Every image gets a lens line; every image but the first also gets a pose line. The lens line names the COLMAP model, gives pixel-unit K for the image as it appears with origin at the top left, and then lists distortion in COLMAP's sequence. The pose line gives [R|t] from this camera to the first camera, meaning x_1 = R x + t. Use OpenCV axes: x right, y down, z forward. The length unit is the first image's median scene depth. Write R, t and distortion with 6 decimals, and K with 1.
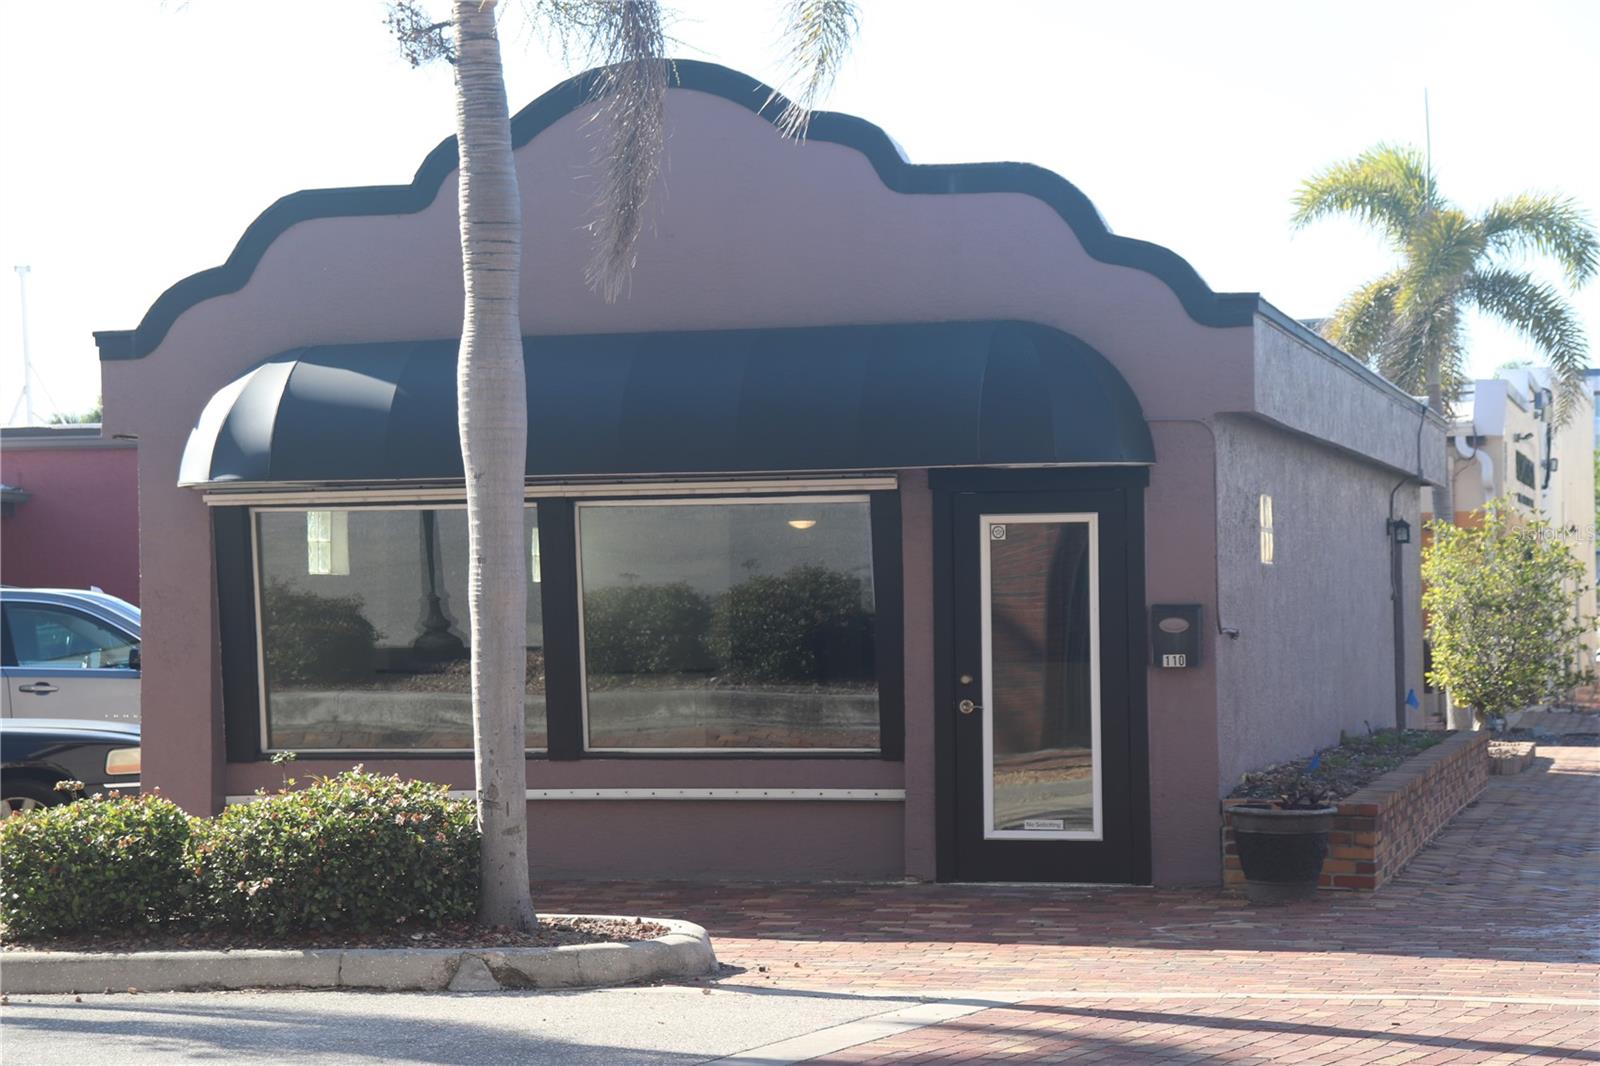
lens RADIAL K [[3761.4, 0, 800.0], [0, 3761.4, 533.0], [0, 0, 1]] dist [0.463699, 0.401995]
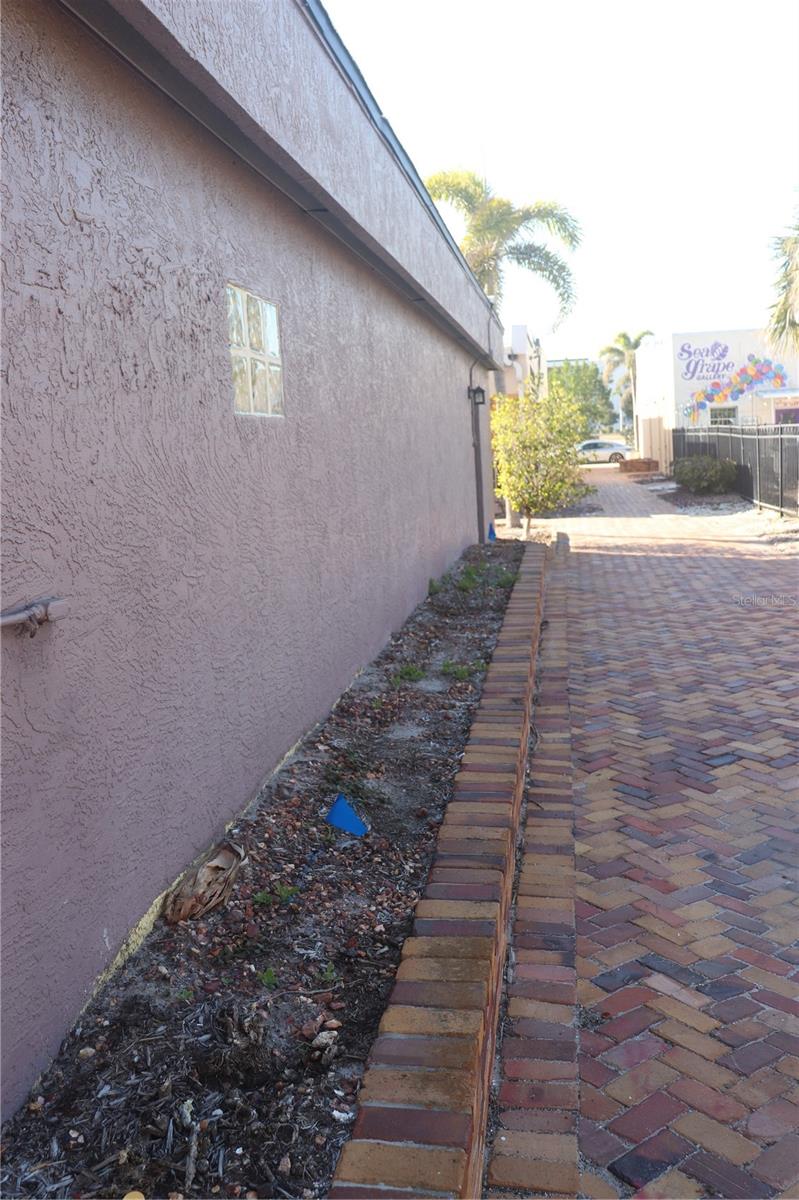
lens RADIAL K [[1109.1, 0, 399.5], [0, 1109.1, 600.0], [0, 0, 1]] dist [-0.121658, 0.002621]
pose [[0.995331, -0.050258, 0.082401, 0.144716], [0.036428, 0.986204, 0.161479, 0.010306], [-0.089380, -0.157724, 0.983430, 0.930940]]
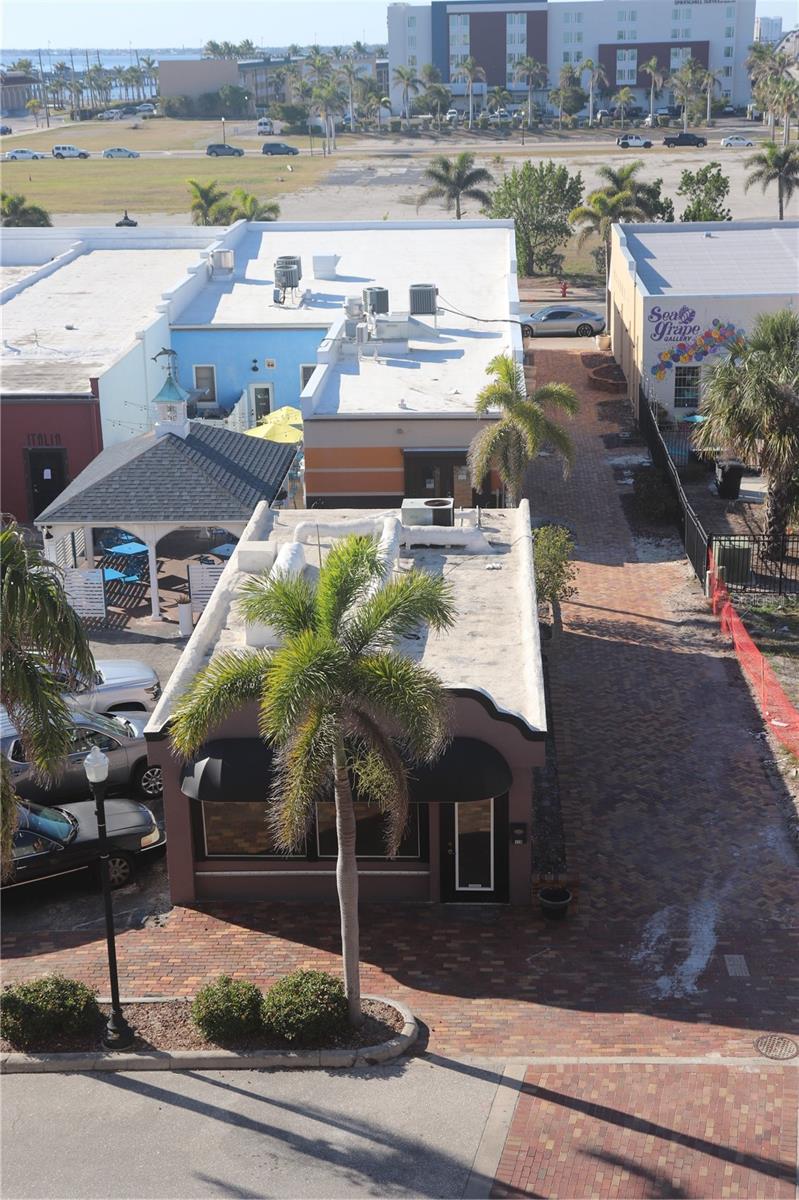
lens RADIAL K [[1841.9, 0, 399.5], [0, 1841.9, 600.0], [0, 0, 1]] dist [0.030721, 0.046168]
pose [[0.982323, -0.064345, 0.175785, -0.254944], [0.002928, 0.944232, 0.329269, -0.661442], [-0.187169, -0.322934, 0.927729, -0.339173]]
